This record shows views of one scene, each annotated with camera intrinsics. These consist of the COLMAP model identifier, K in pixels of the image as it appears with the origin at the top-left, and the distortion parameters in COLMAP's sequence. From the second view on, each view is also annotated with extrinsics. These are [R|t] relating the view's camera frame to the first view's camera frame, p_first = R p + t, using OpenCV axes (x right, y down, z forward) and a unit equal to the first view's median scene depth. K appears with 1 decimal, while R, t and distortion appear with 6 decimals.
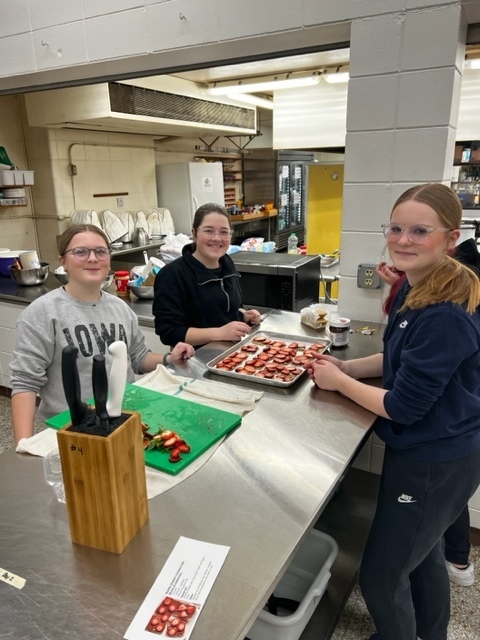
lens RADIAL K [[489.7, 0, 233.0], [0, 489.7, 321.7], [0, 0, 1]] dist [0.048959, -0.067719]
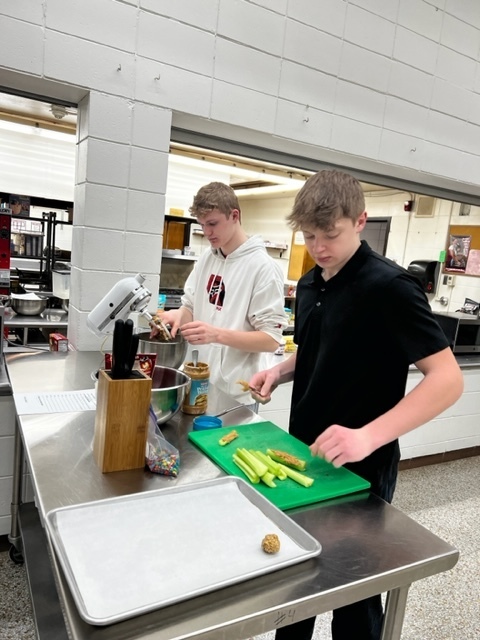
lens RADIAL K [[491.9, 0, 240.0], [0, 491.9, 320.0], [0, 0, 1]] dist [0.020631, -0.007206]
pose [[0.507080, -0.049044, 0.860503, -0.203789], [0.141146, 0.989627, -0.026772, 0.001639], [-0.850263, 0.135032, 0.508742, 0.061792]]
